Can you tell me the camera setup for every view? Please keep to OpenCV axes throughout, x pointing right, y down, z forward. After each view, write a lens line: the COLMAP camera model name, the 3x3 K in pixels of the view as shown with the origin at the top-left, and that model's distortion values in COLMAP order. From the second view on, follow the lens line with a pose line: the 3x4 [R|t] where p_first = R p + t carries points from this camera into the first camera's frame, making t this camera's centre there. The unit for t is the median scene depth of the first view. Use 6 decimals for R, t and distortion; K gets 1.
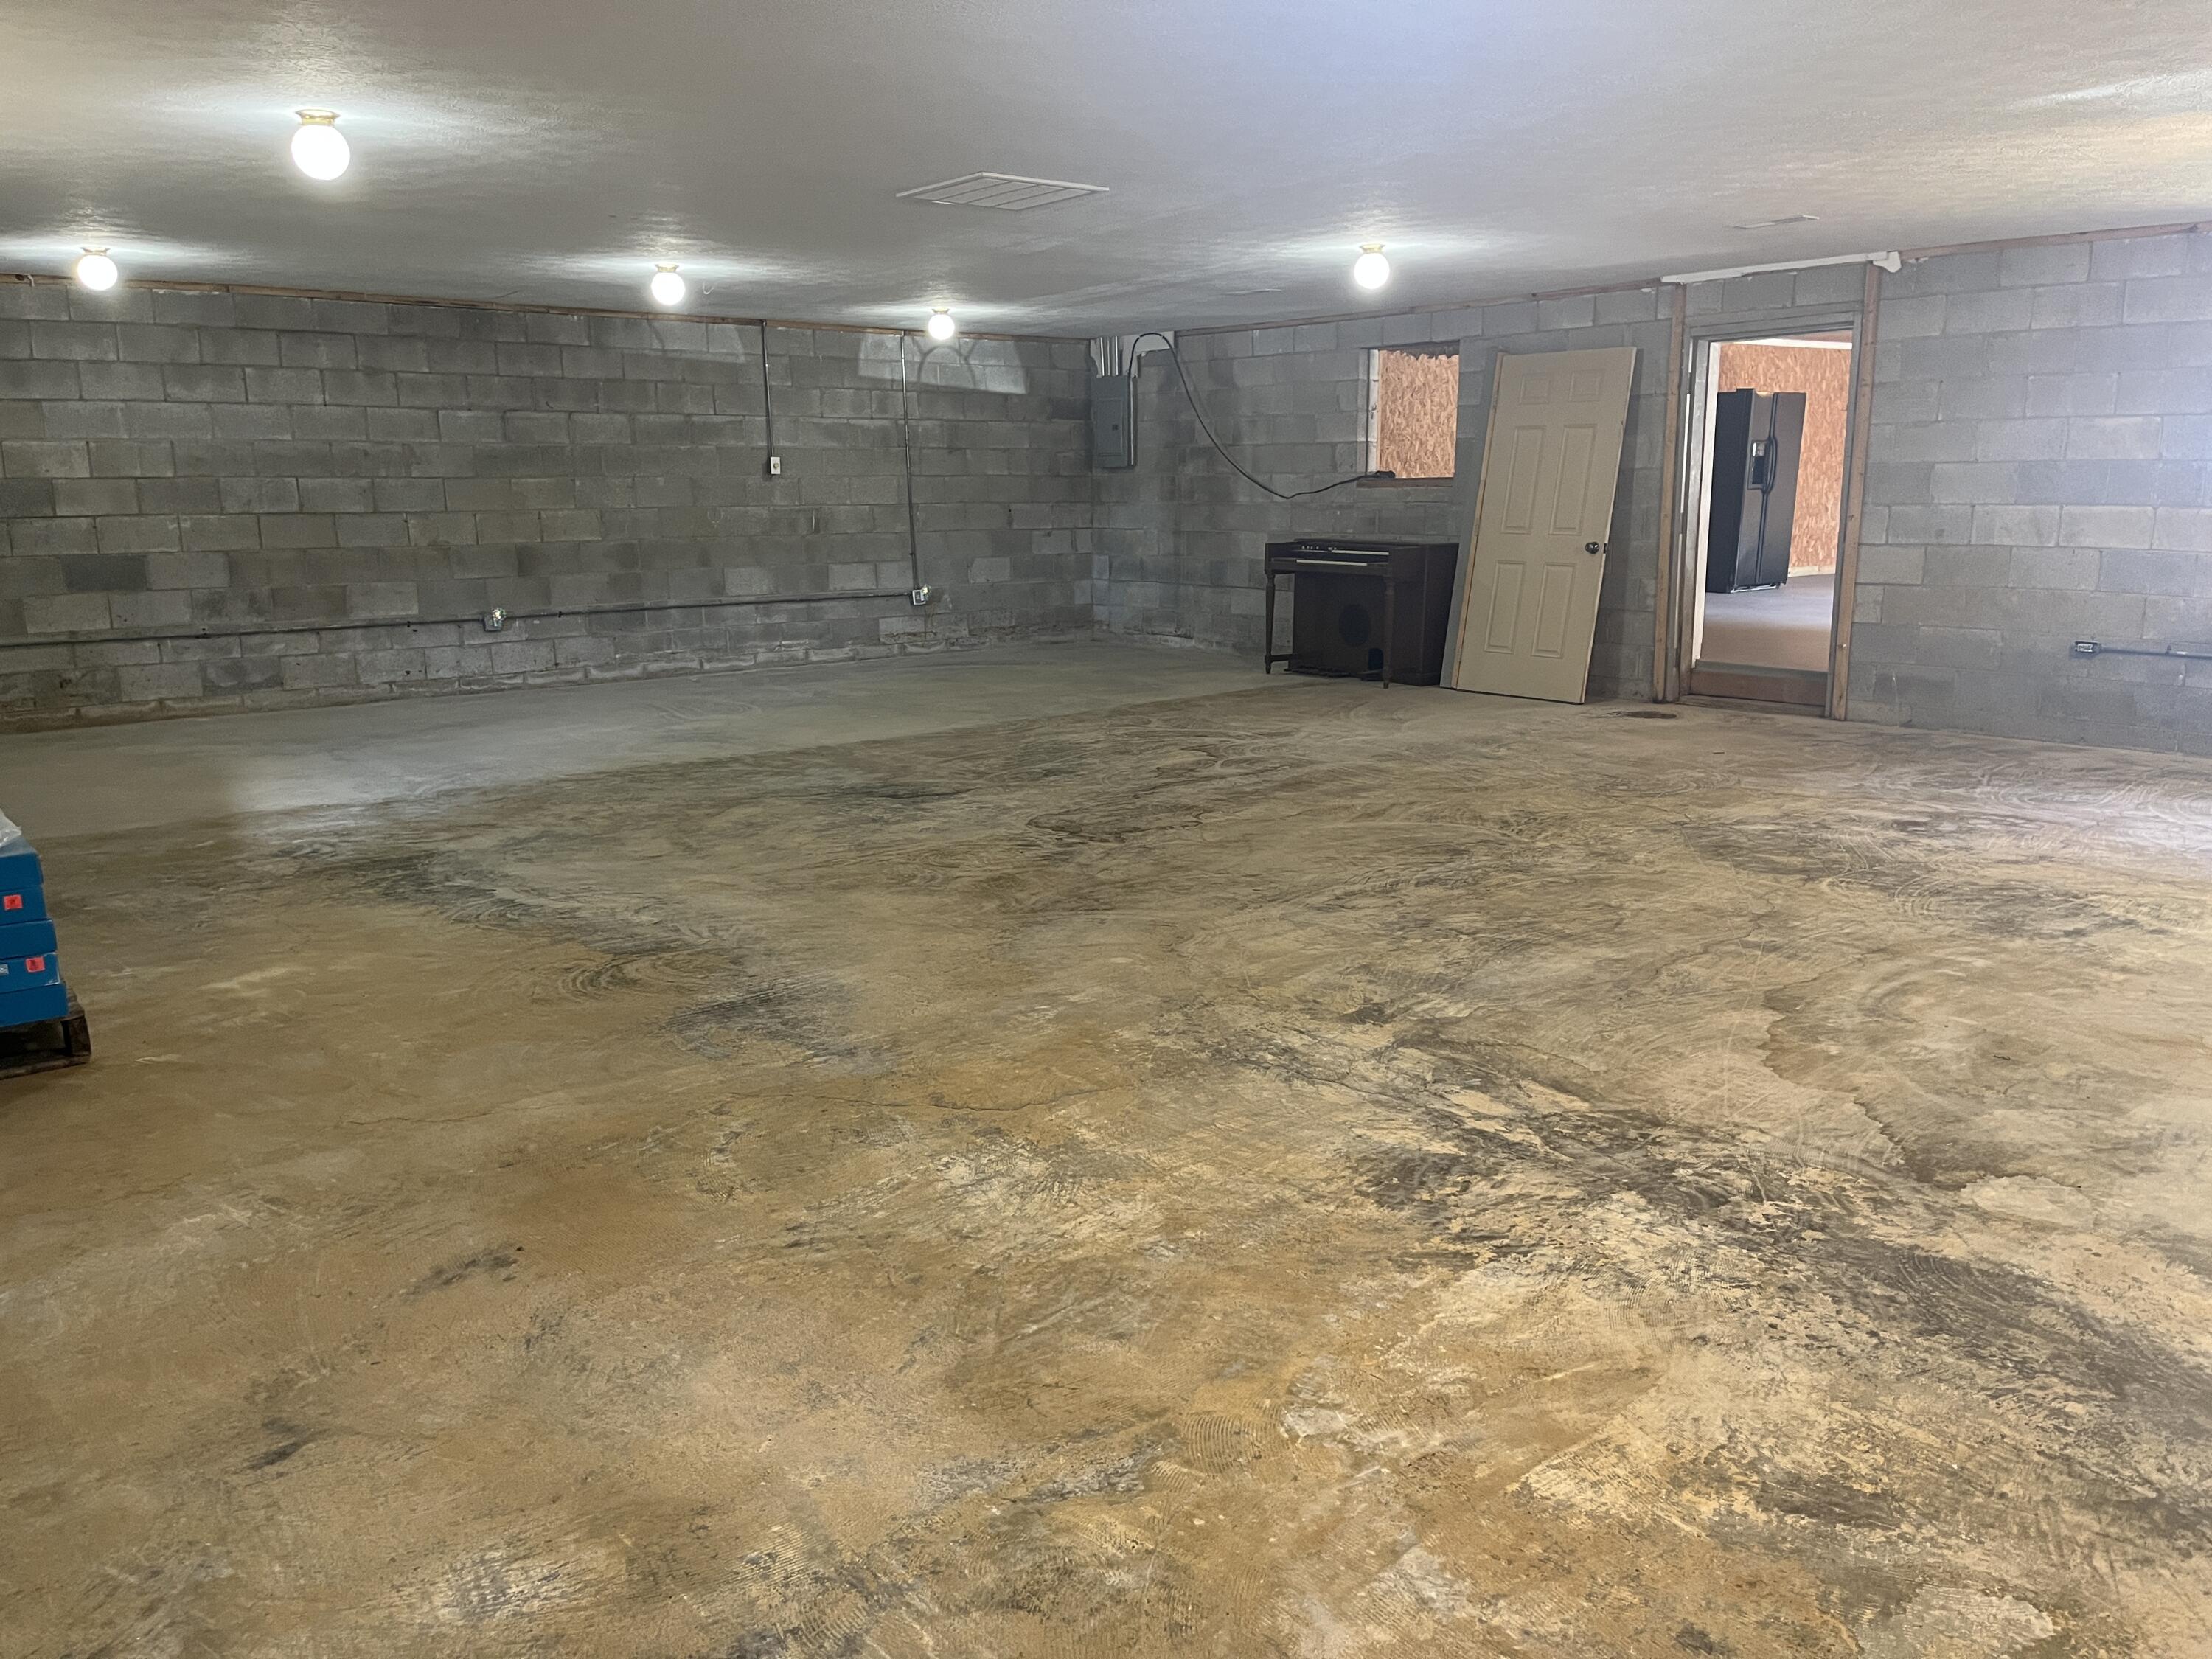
lens RADIAL K [[1668.4, 0, 1115.2], [0, 1668.4, 840.7], [0, 0, 1]] dist [0.080834, -0.102689]
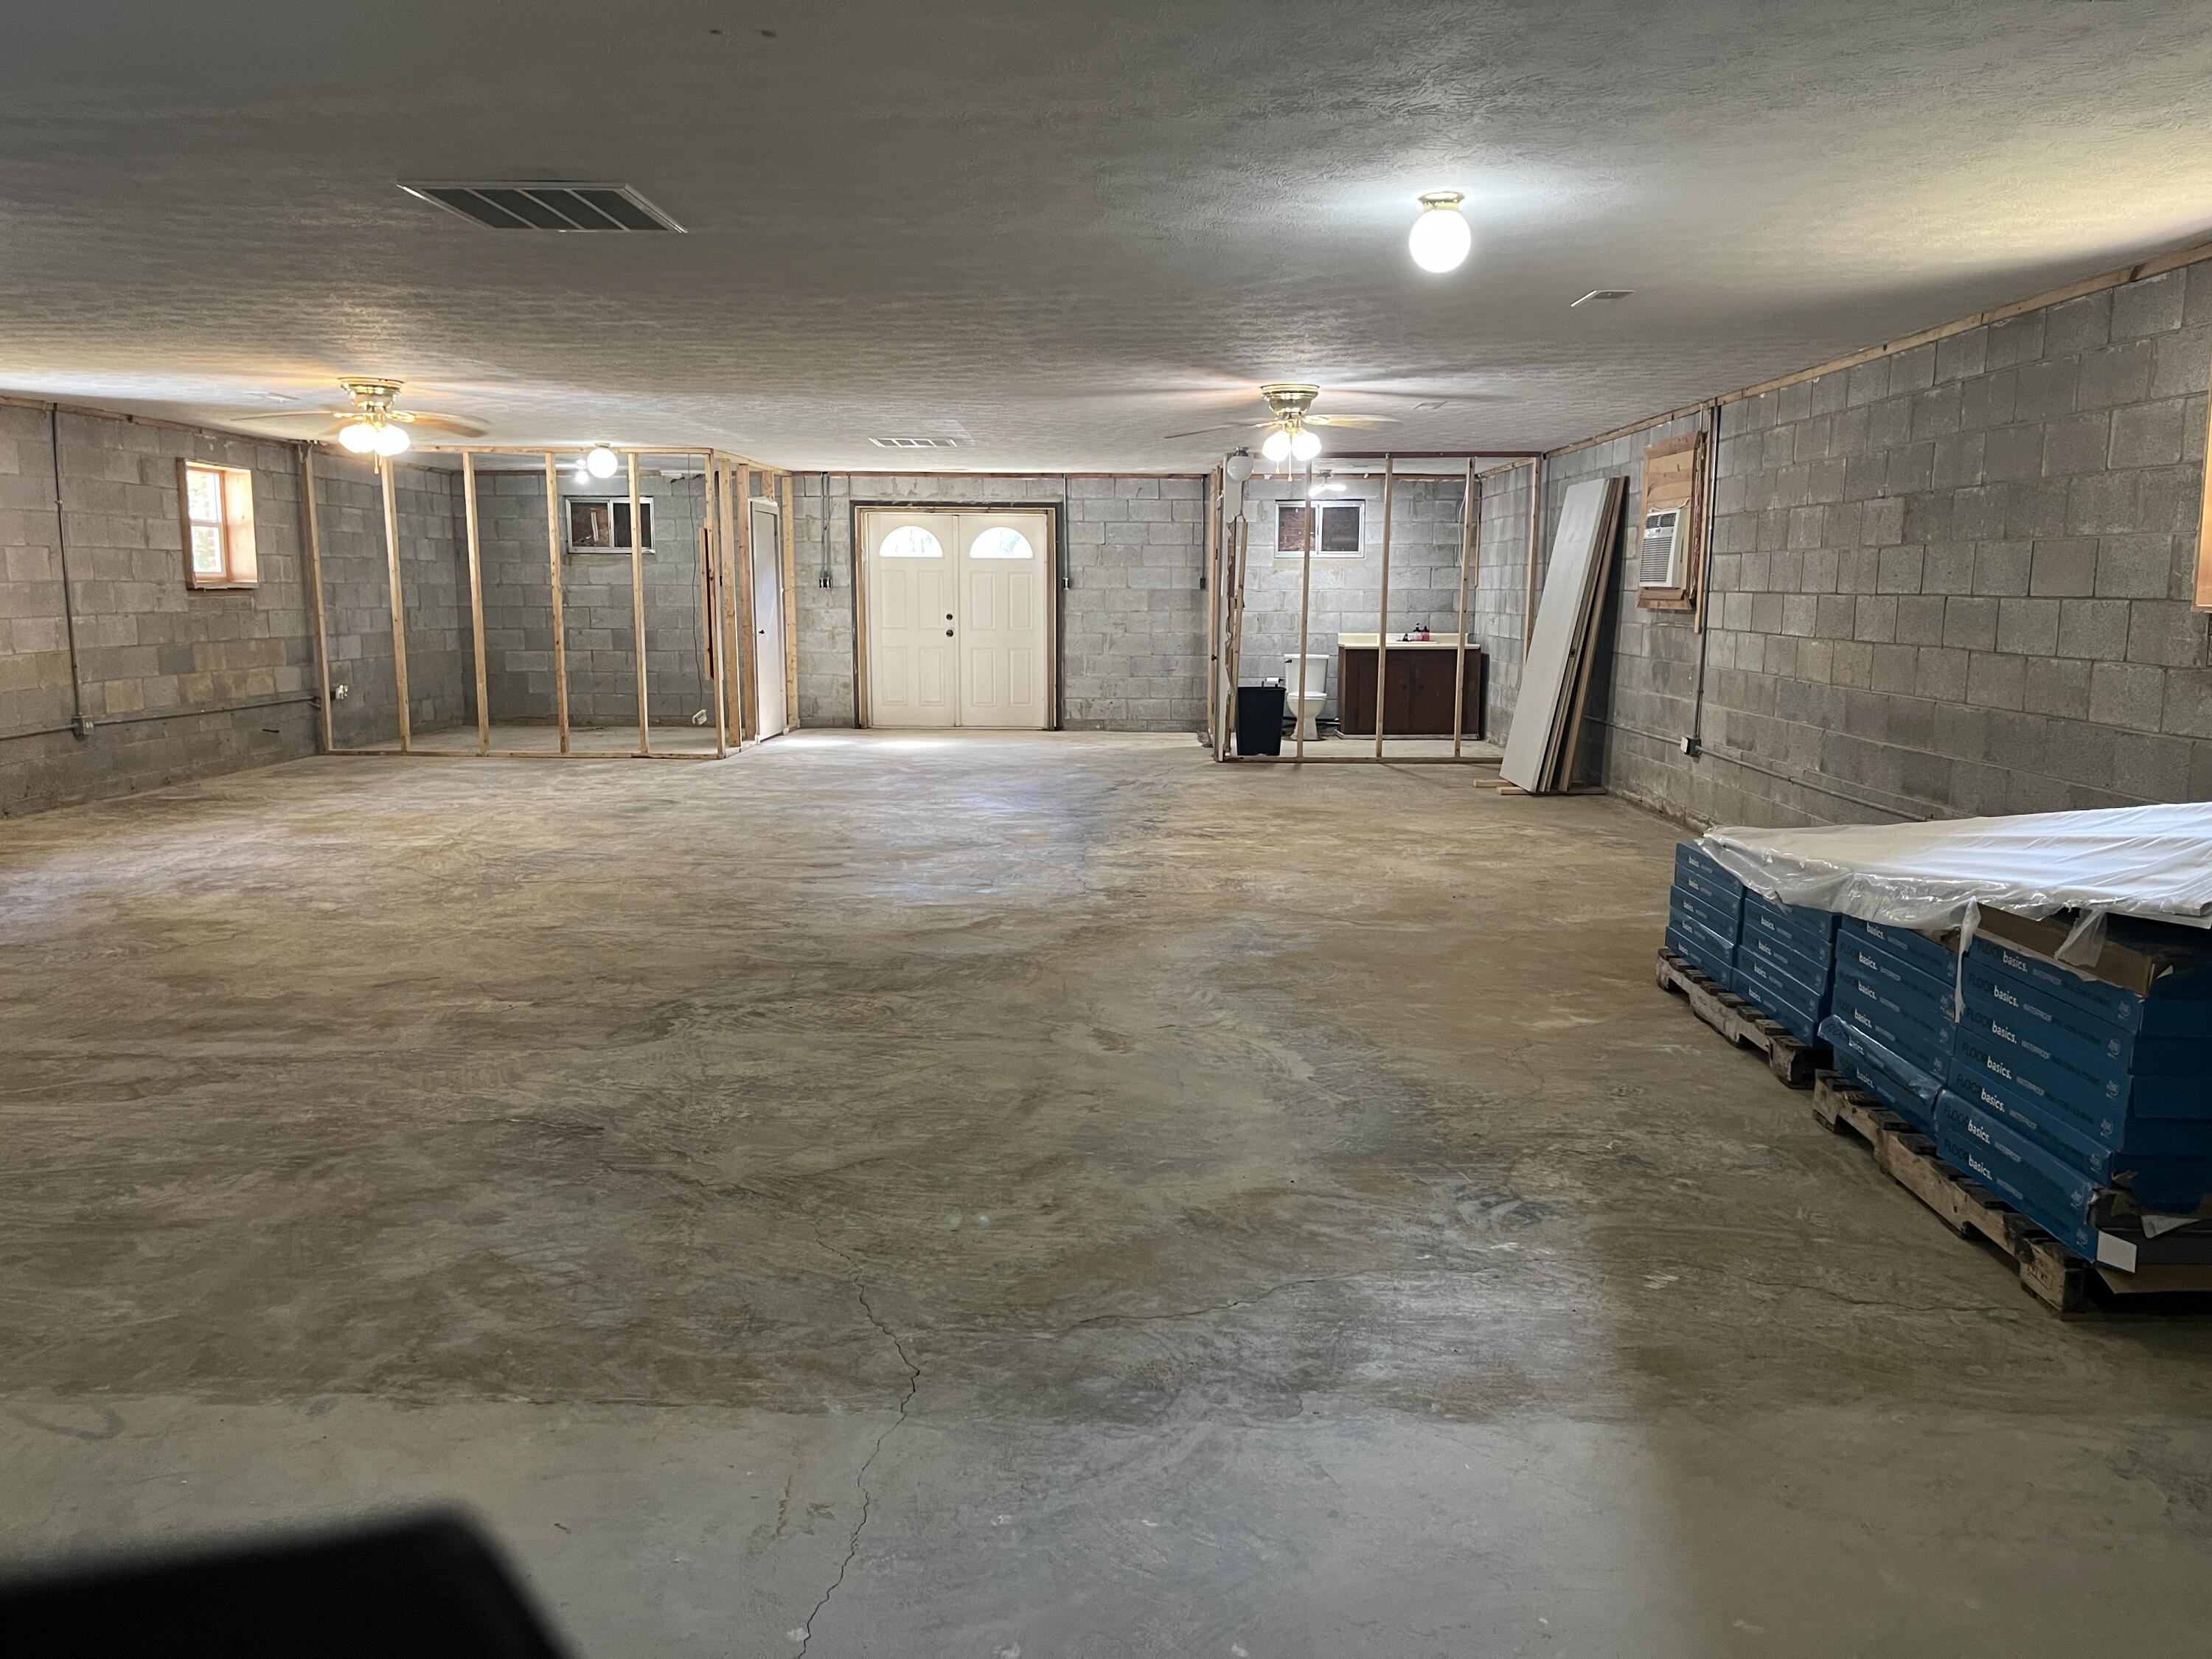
lens RADIAL K [[1668.4, 0, 1121.0], [0, 1668.4, 829.7], [0, 0, 1]] dist [0.080834, -0.102689]
pose [[-0.766719, -0.090411, 0.635585, -0.486646], [0.136625, 0.944375, 0.299149, -0.211488], [-0.627277, 0.316200, -0.711717, 0.959156]]
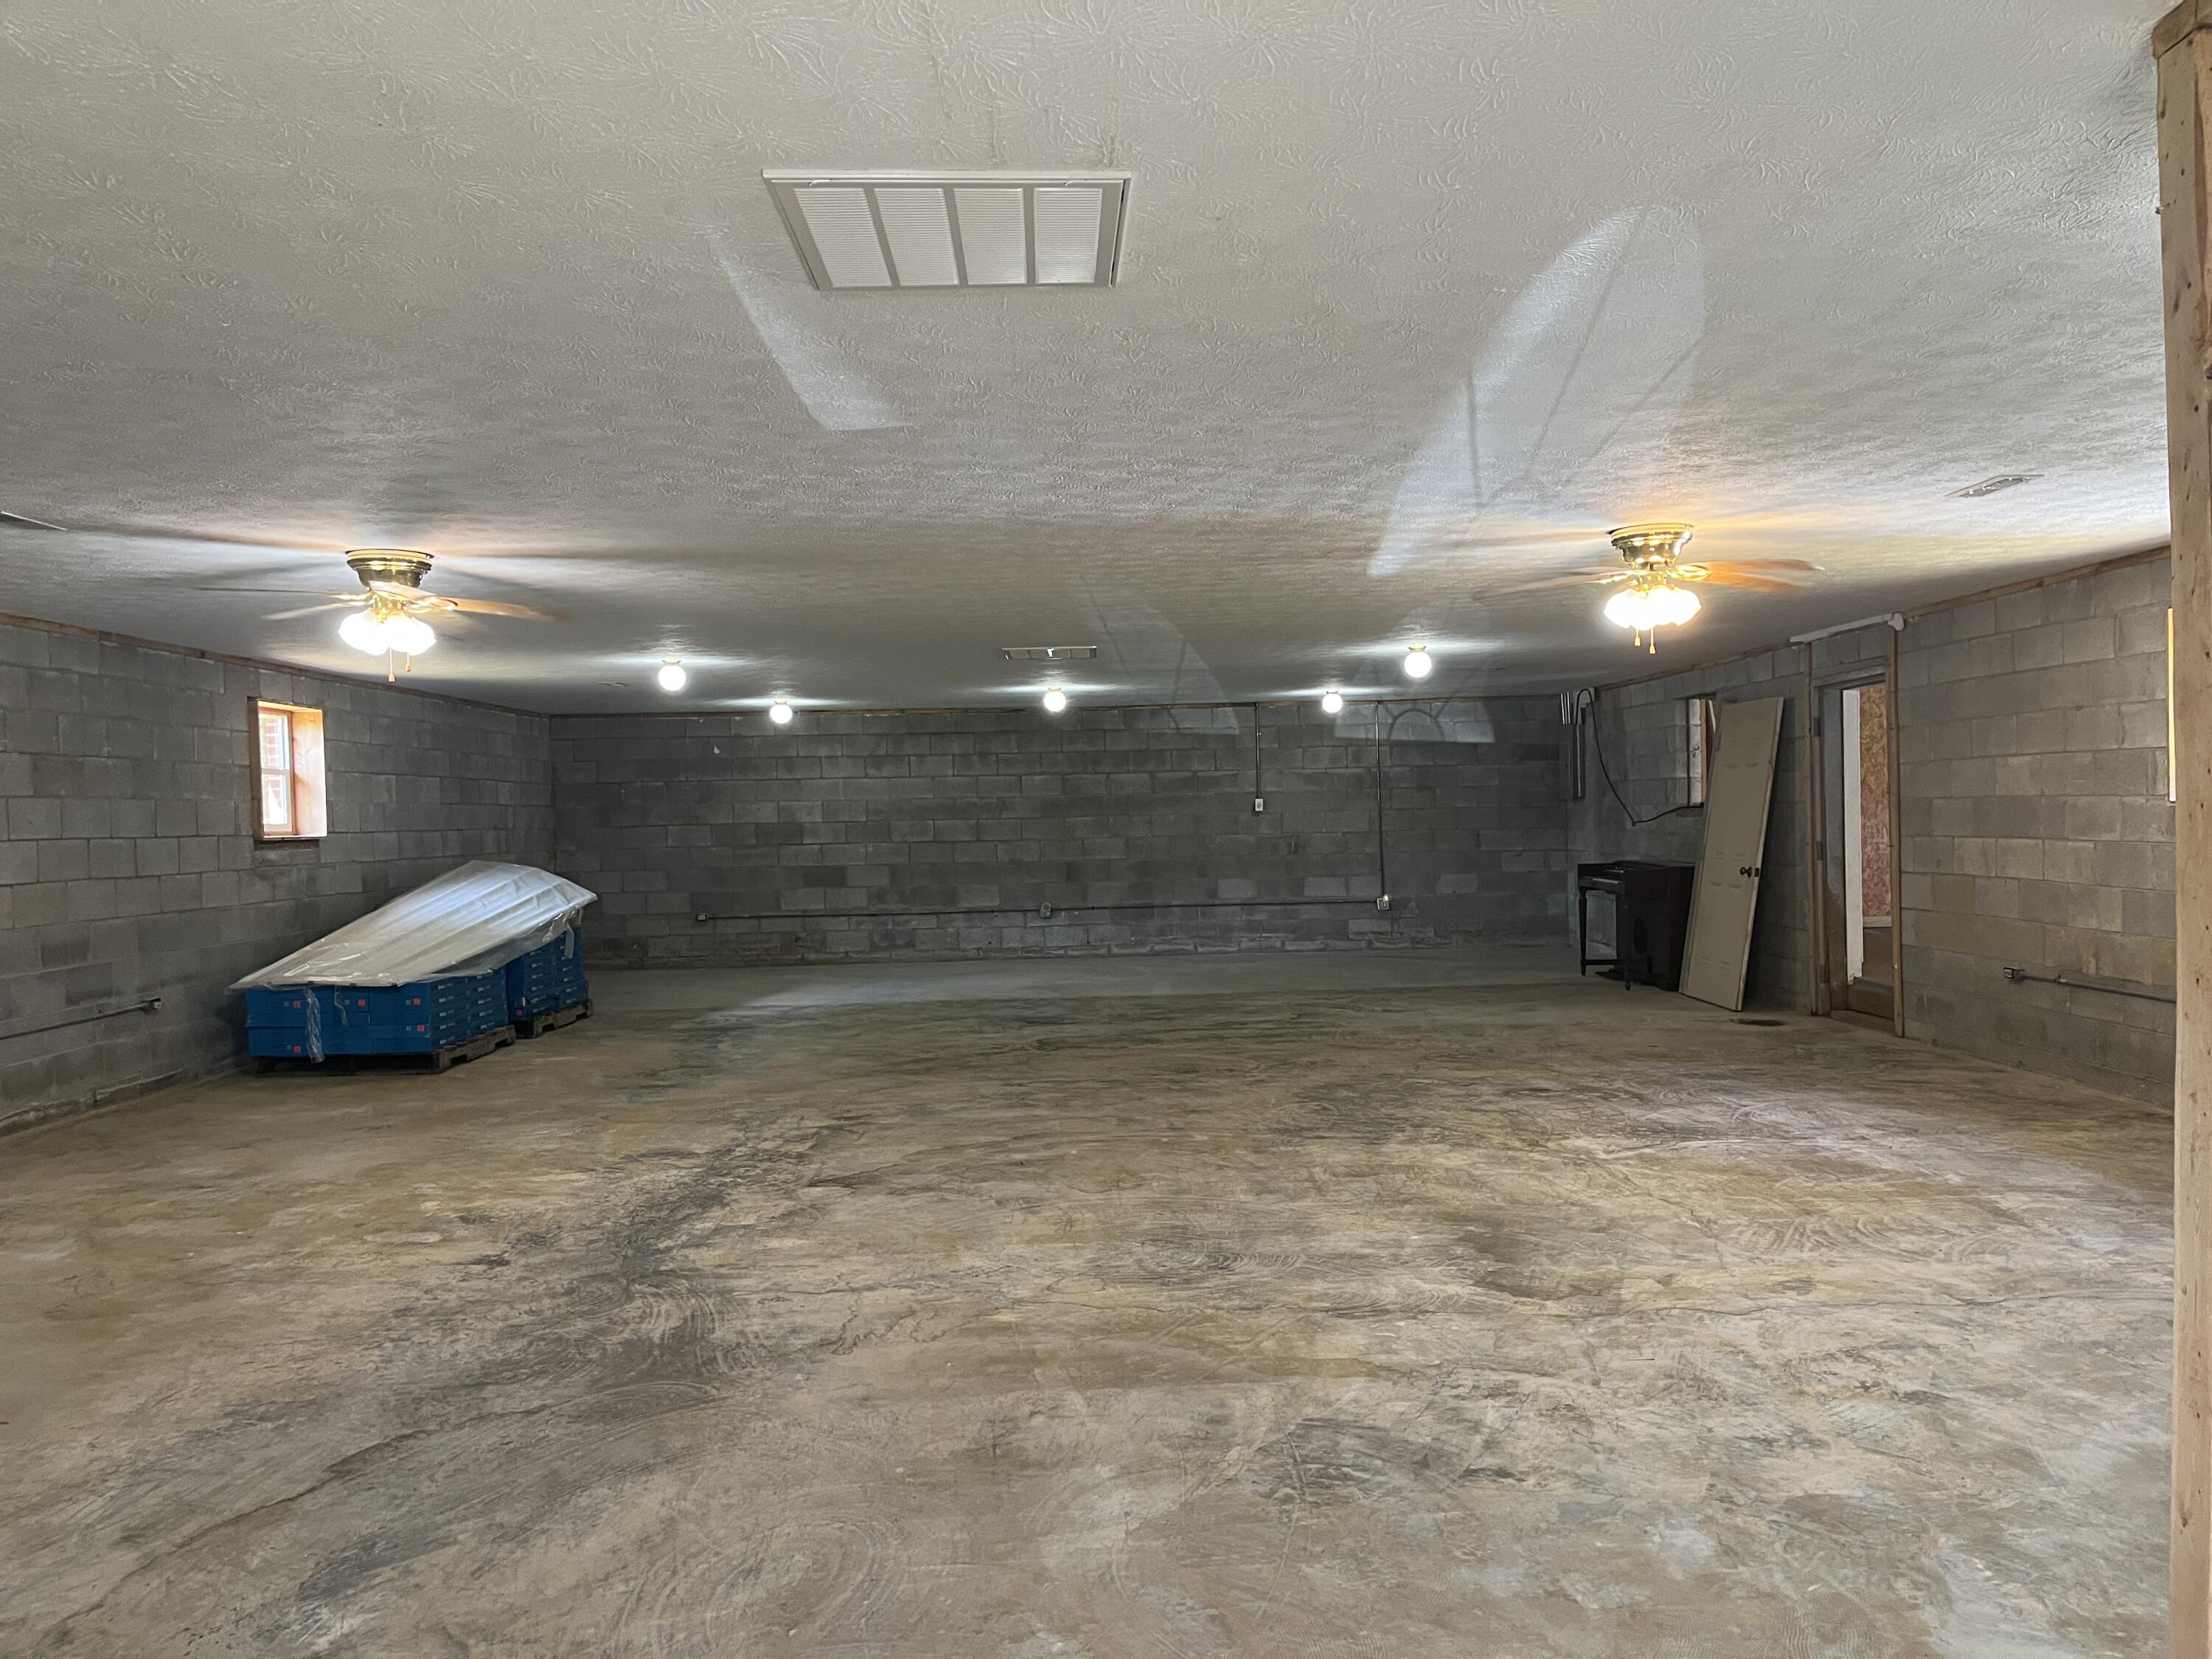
lens RADIAL K [[1668.4, 0, 1114.7], [0, 1668.4, 863.5], [0, 0, 1]] dist [0.080834, -0.102689]
pose [[0.780976, 0.009276, -0.624492, 0.670101], [-0.116906, 0.984388, -0.131579, 0.017072], [0.613522, 0.175767, 0.769868, -0.121637]]
